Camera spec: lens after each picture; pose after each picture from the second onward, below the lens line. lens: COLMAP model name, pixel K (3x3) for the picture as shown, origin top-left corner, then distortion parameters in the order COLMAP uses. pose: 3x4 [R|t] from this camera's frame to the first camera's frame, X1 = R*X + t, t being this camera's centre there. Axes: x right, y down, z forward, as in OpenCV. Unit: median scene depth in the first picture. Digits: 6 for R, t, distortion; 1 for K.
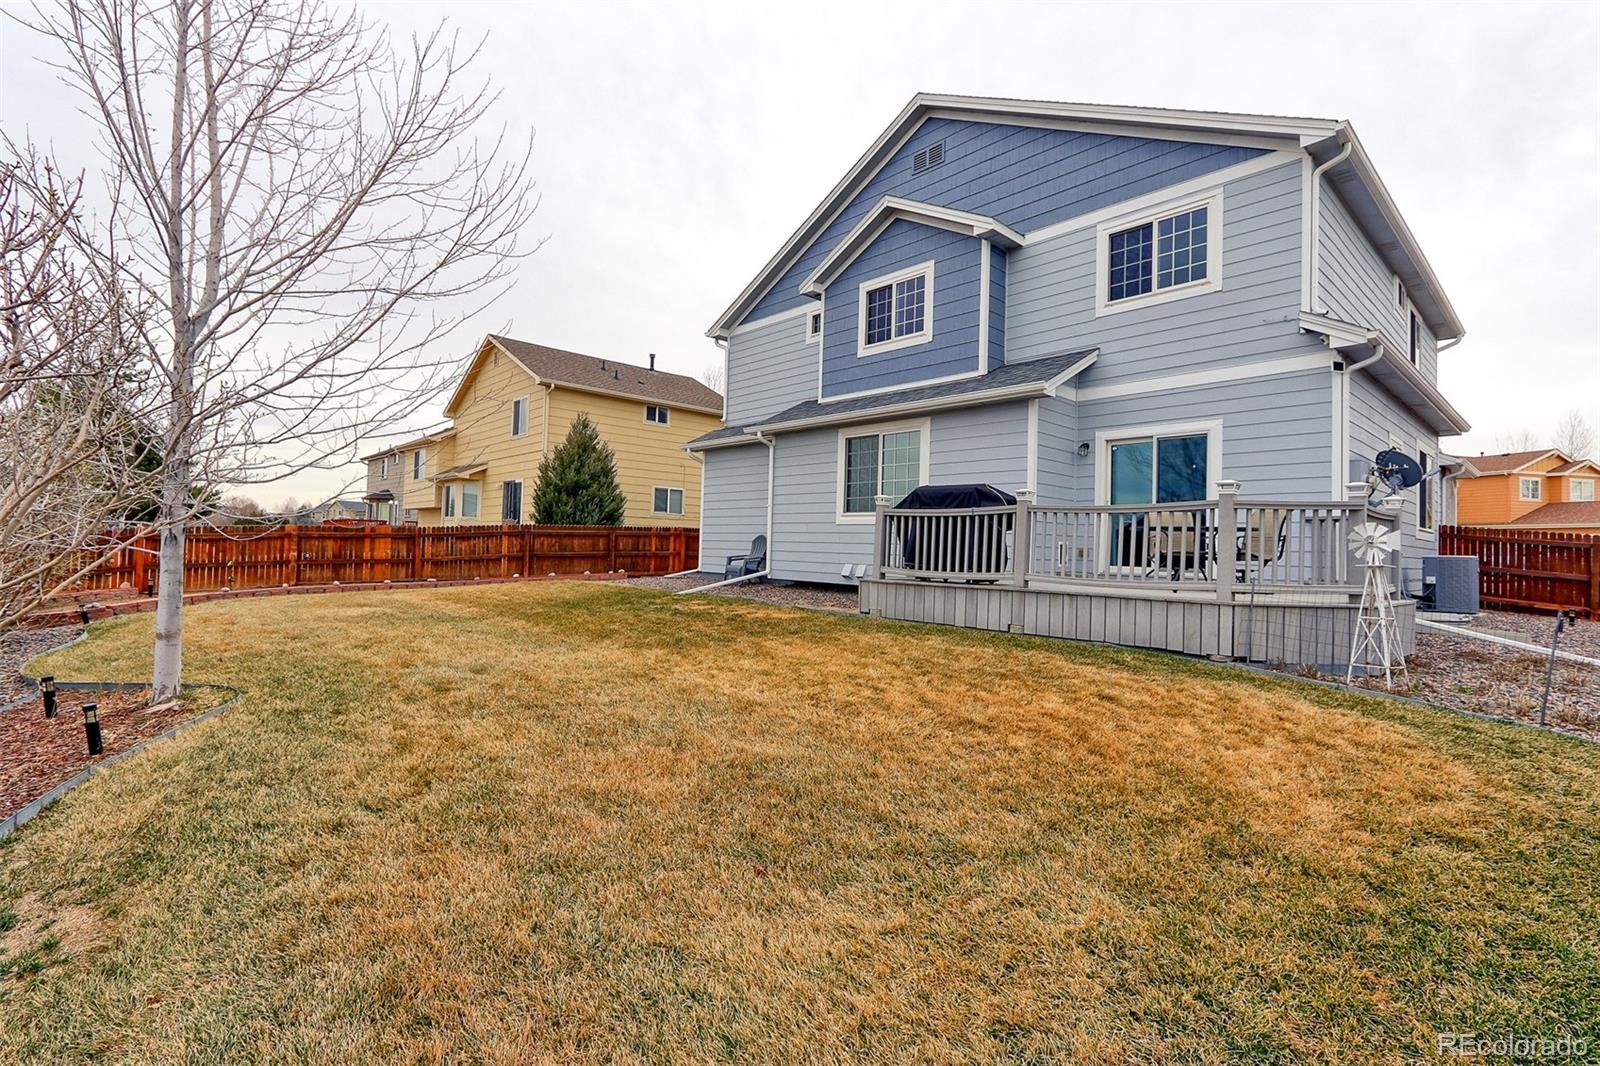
lens RADIAL K [[738.3, 0, 800.0], [0, 738.3, 533.0], [0, 0, 1]] dist [0.013607, -0.000288]
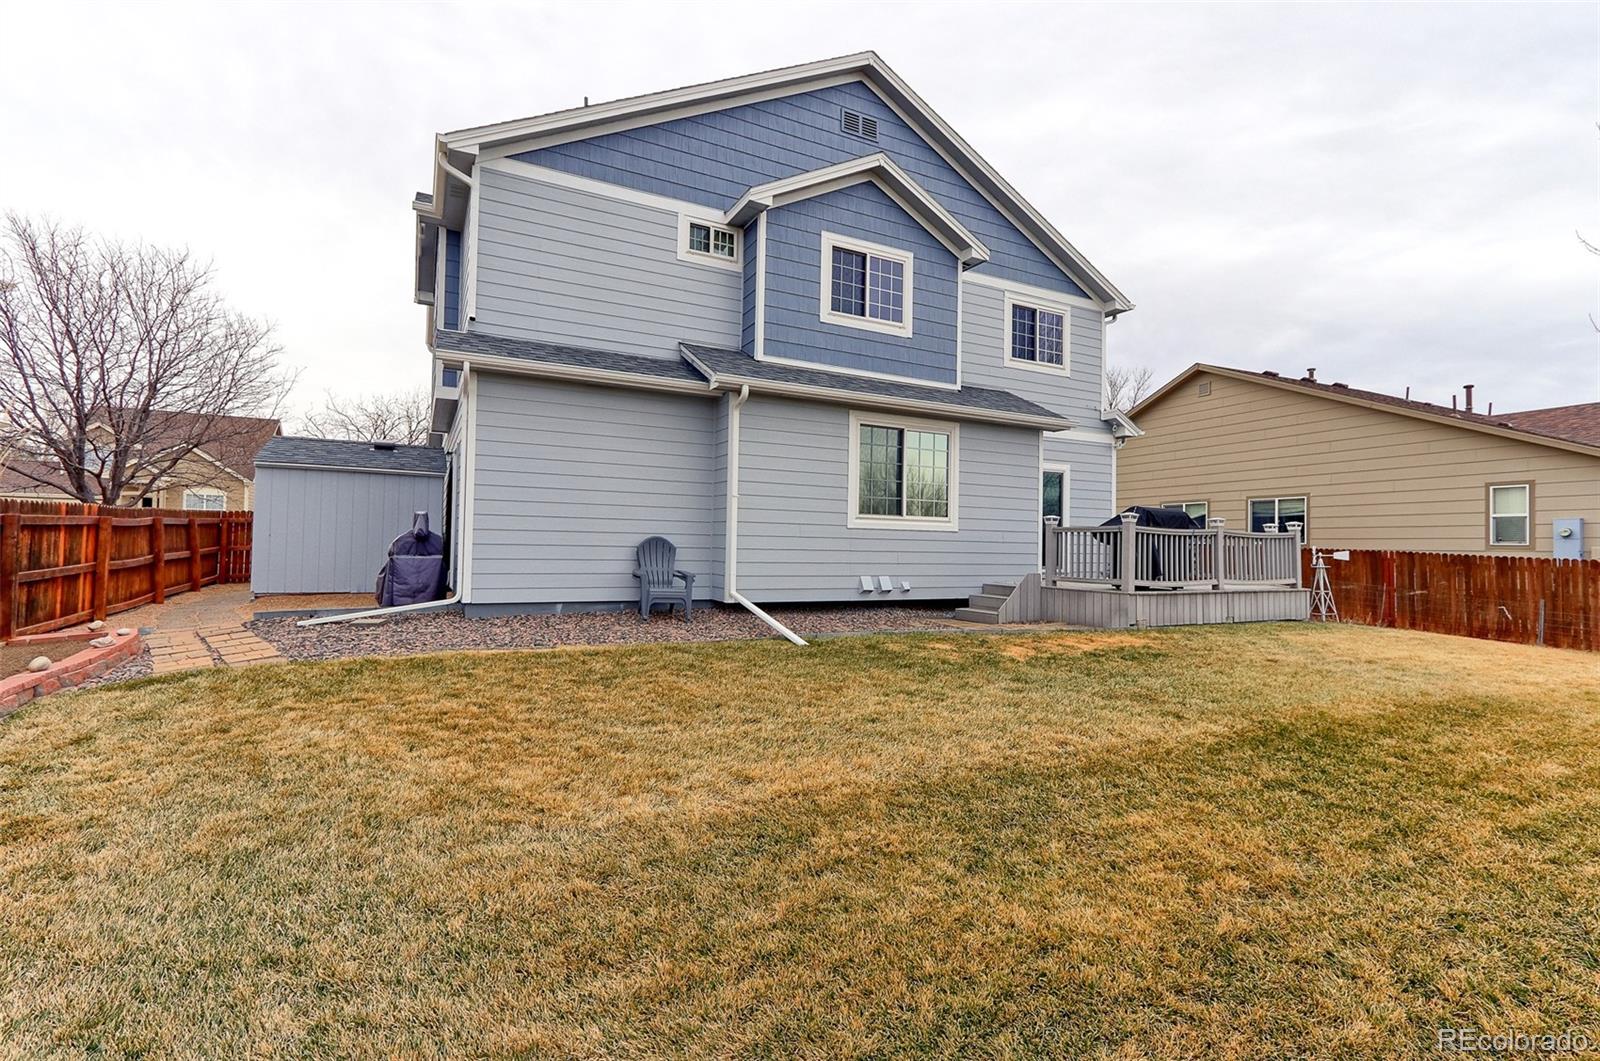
lens RADIAL K [[738.3, 0, 800.0], [0, 738.3, 530.5], [0, 0, 1]] dist [0.013607, -0.000288]
pose [[0.275018, 0.006264, 0.961419, -0.749799], [-0.029640, 0.999559, 0.001966, -0.008926], [-0.960982, -0.029038, 0.275083, 0.839822]]
